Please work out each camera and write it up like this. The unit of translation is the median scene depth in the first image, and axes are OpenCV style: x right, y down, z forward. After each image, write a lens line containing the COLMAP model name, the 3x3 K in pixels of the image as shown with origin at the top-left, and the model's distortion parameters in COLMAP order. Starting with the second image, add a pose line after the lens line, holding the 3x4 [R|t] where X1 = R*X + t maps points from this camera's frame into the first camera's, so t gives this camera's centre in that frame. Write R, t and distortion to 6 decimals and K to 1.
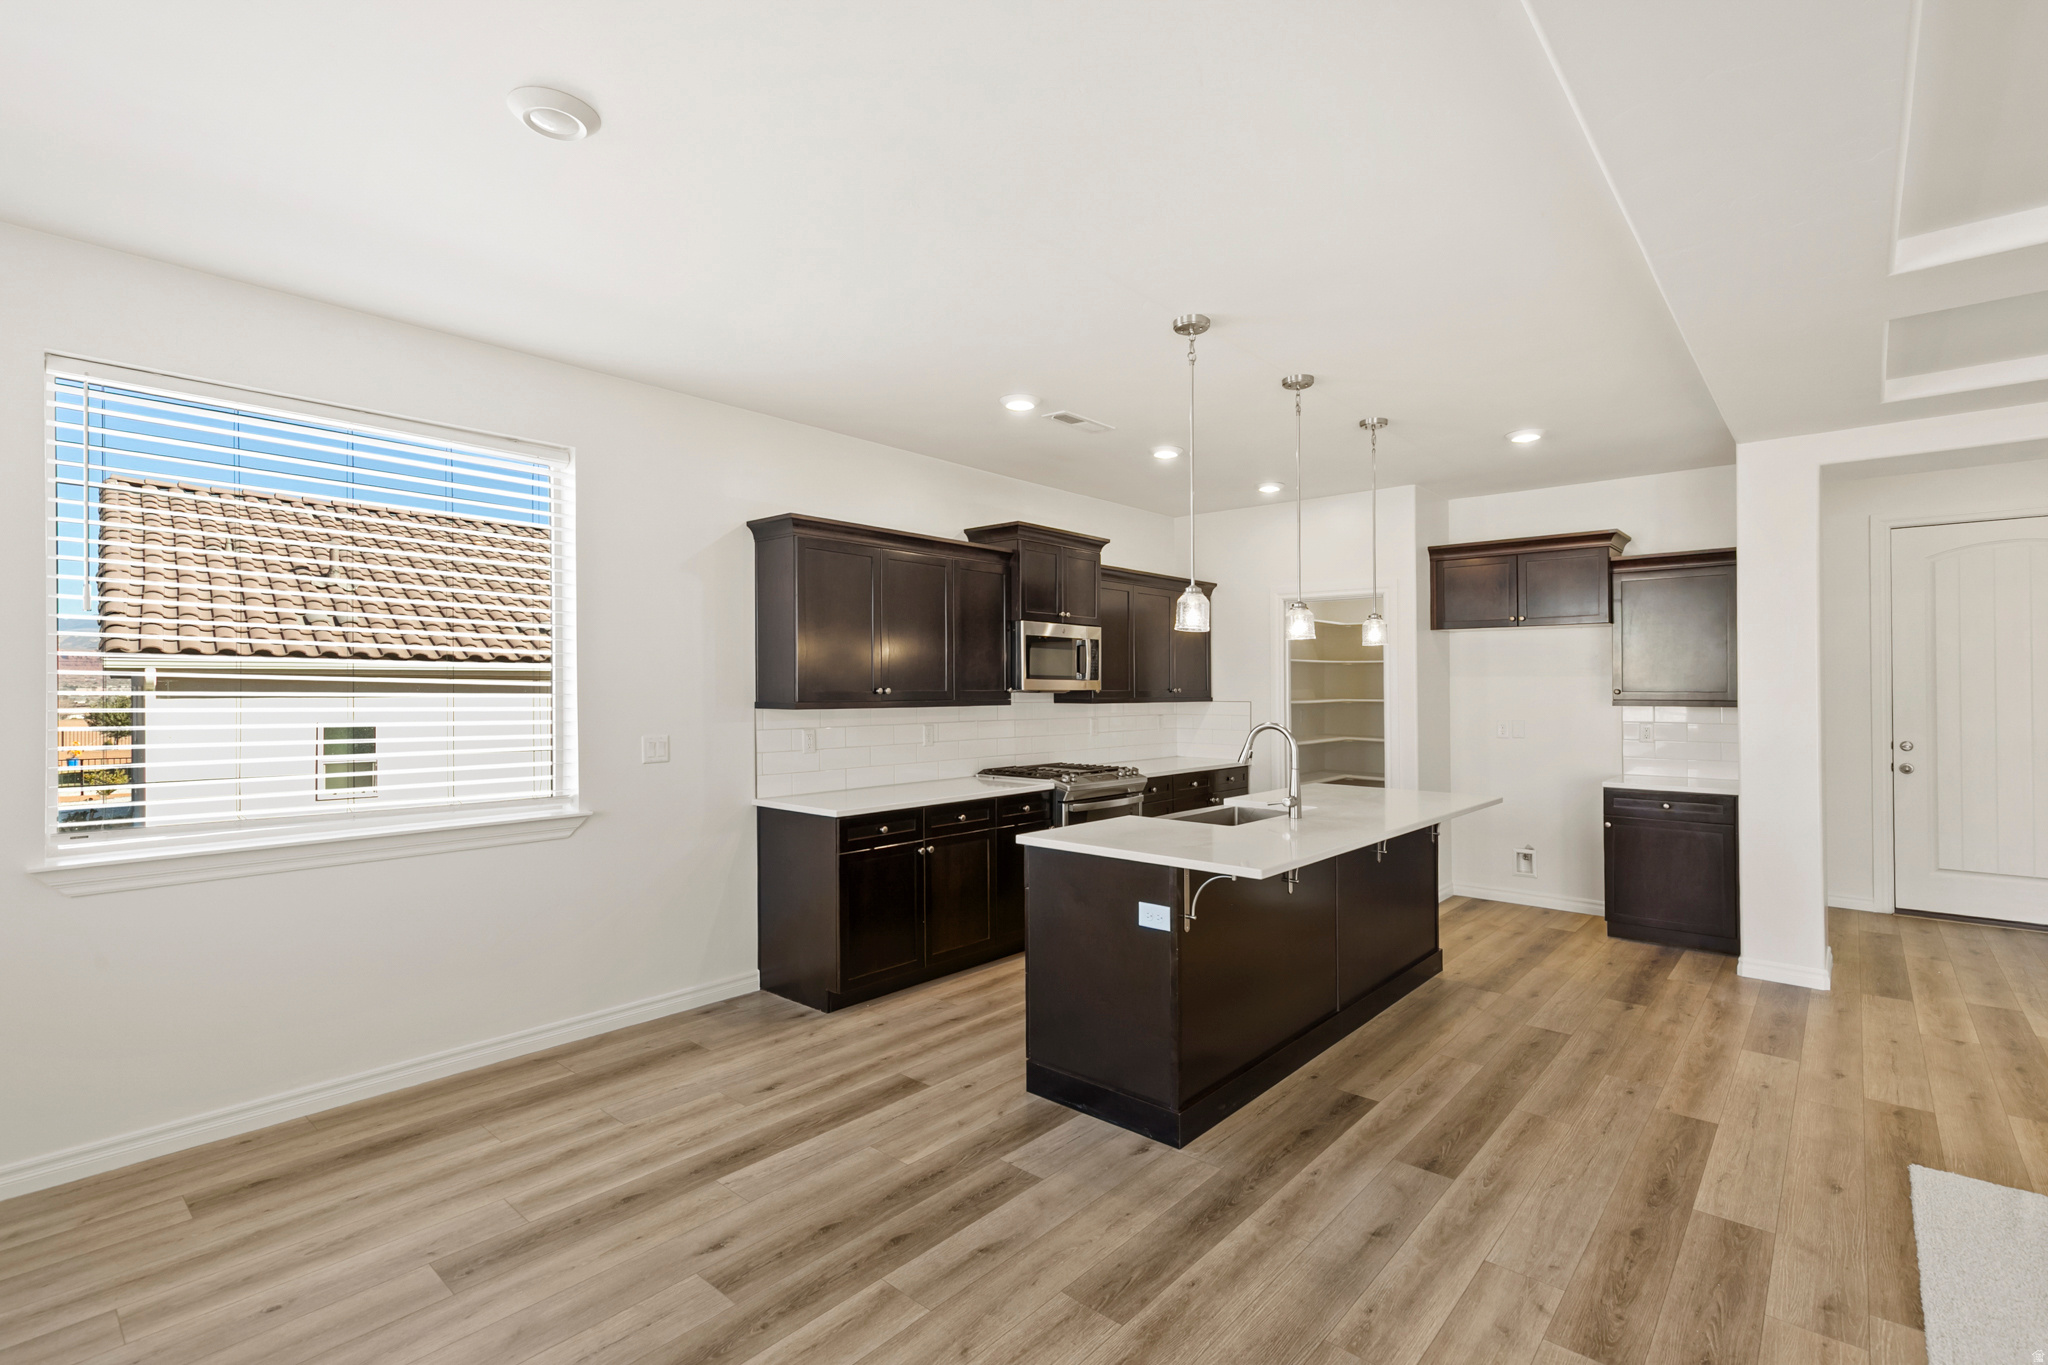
lens RADIAL K [[938.9, 0, 1024.0], [0, 938.9, 682.5], [0, 0, 1]] dist [0.002422, -0.000114]
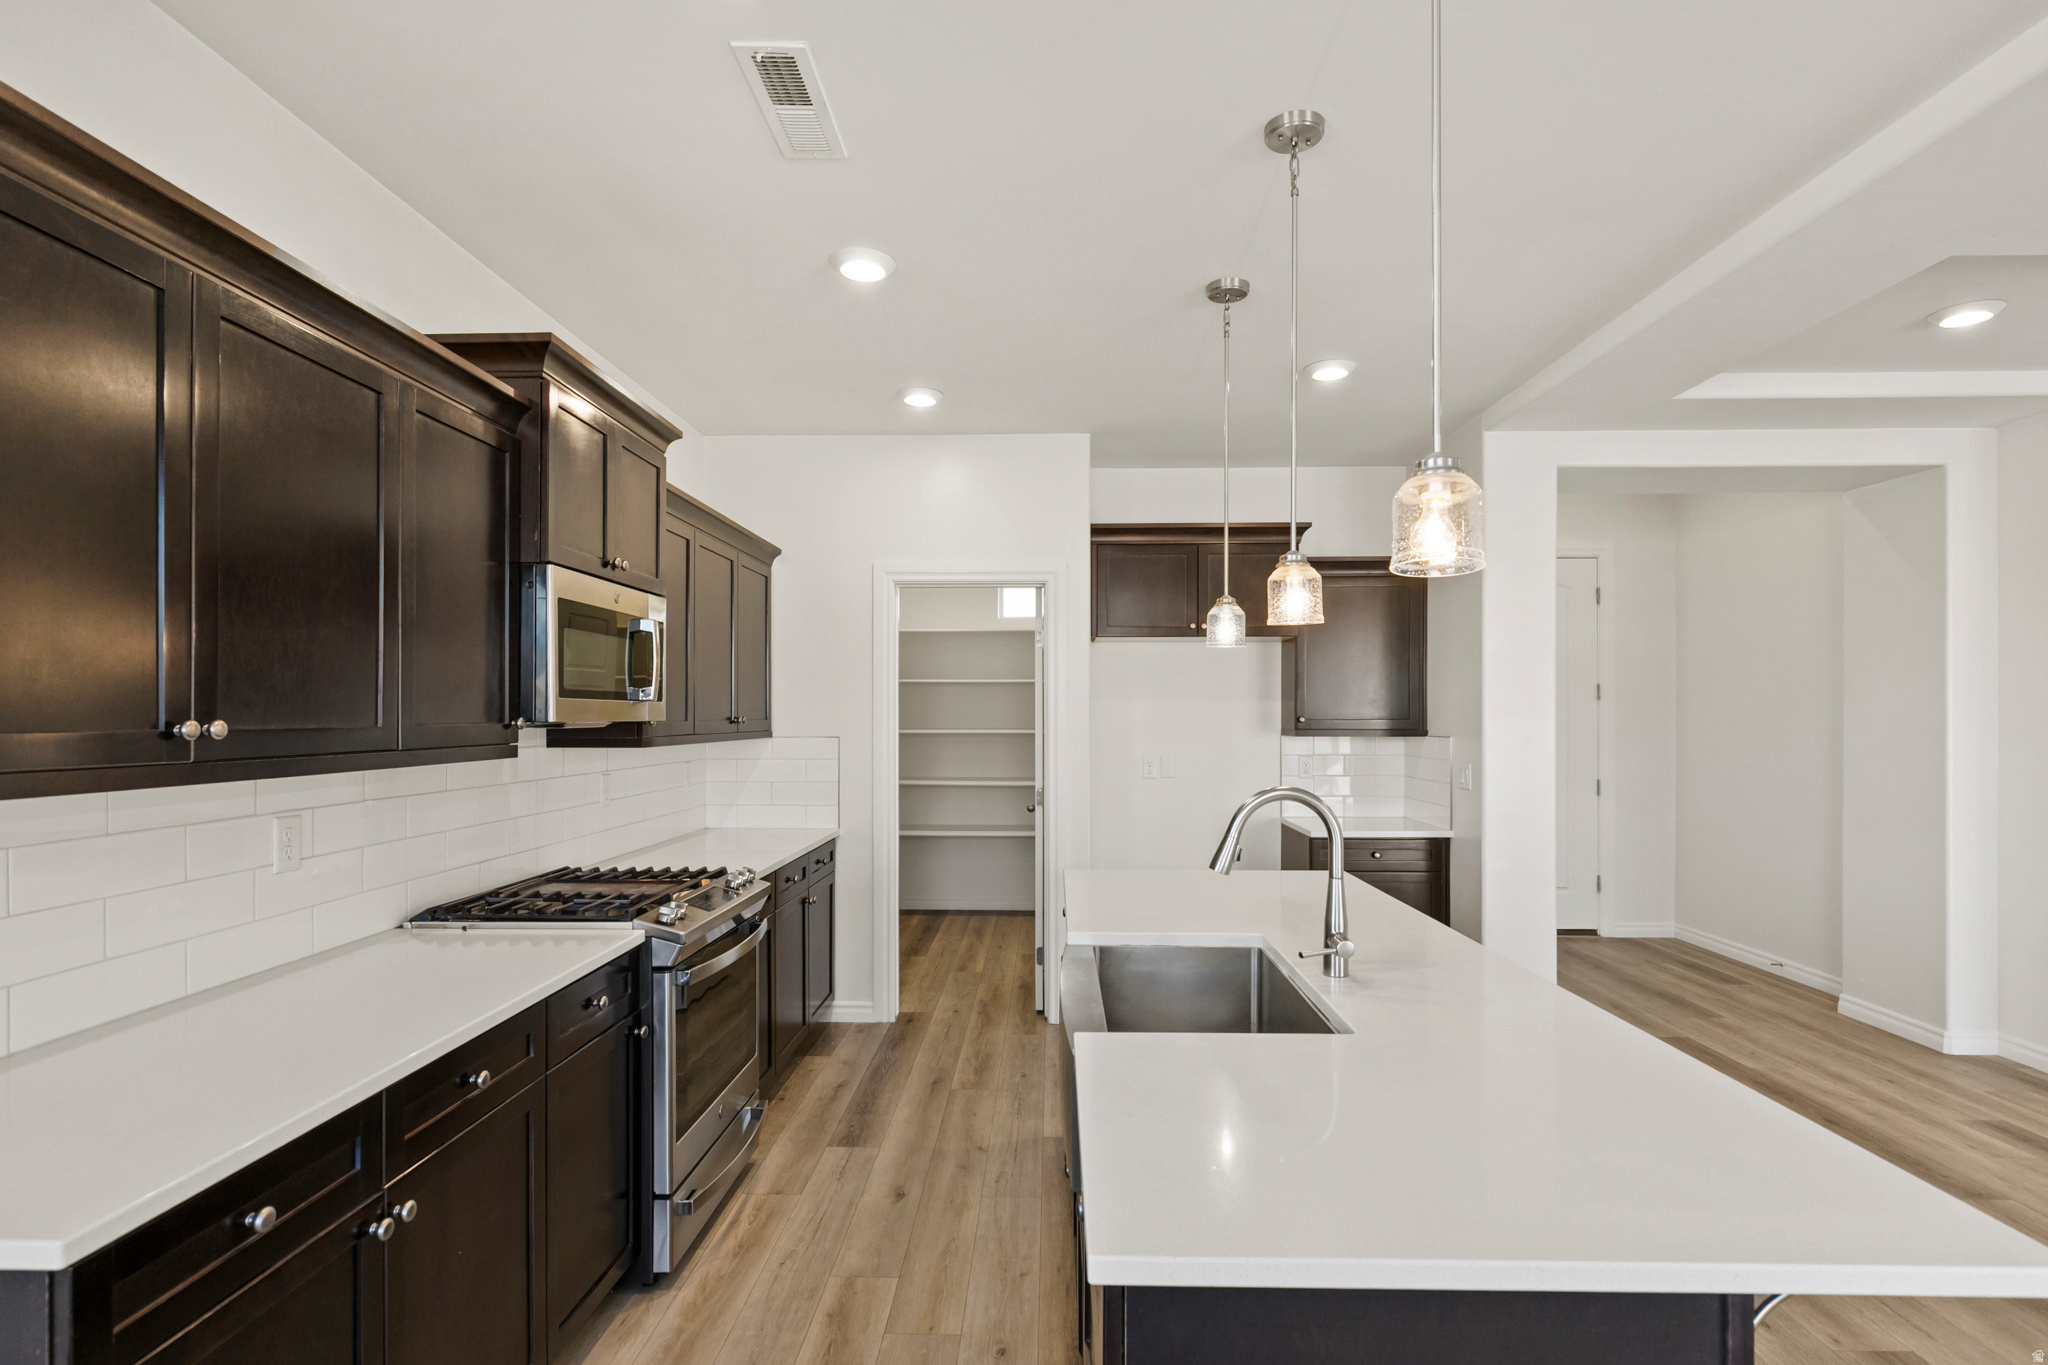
lens RADIAL K [[1009.9, 0, 1032.9], [0, 1009.9, 708.8], [0, 0, 1]] dist [-0.002140, -0.001703]
pose [[0.762922, 0.001748, 0.646488, -0.133875], [-0.002709, 0.999996, 0.000494, 0.000709], [-0.646484, -0.002128, 0.762924, 0.490148]]
